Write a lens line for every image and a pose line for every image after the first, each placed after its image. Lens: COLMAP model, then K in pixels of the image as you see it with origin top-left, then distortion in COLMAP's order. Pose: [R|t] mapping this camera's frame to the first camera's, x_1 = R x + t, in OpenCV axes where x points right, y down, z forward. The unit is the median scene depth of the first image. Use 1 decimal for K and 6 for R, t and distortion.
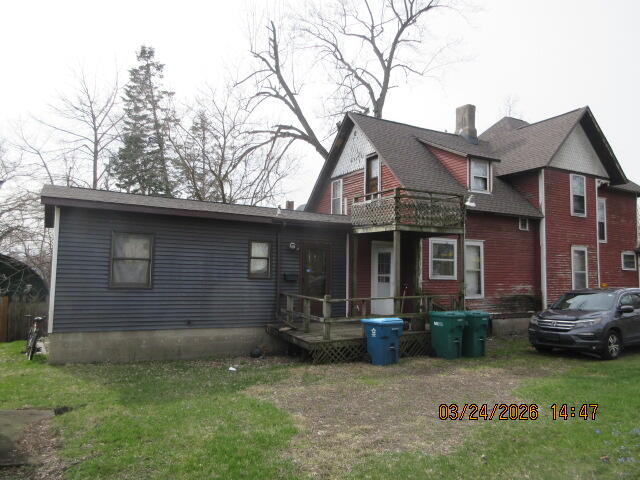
lens RADIAL K [[478.0, 0, 319.2], [0, 478.0, 240.6], [0, 0, 1]] dist [-0.010005, -0.001004]
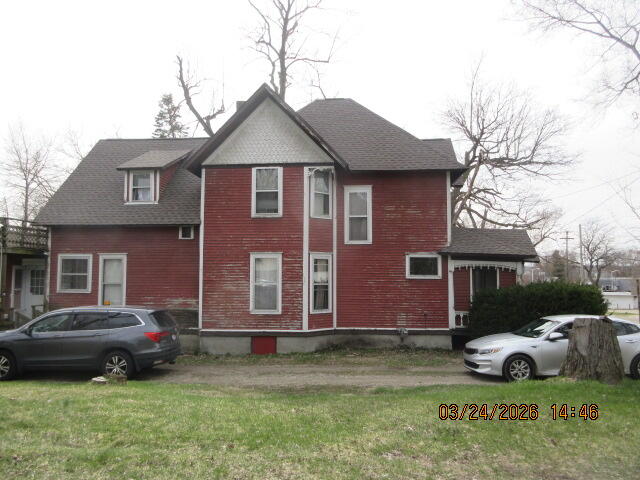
lens RADIAL K [[478.0, 0, 319.6], [0, 478.0, 240.1], [0, 0, 1]] dist [-0.010005, -0.001004]
pose [[0.830964, -0.052800, -0.553815, 1.165983], [0.051305, 0.998517, -0.018217, 0.010694], [0.553955, -0.013275, 0.832441, 0.379977]]
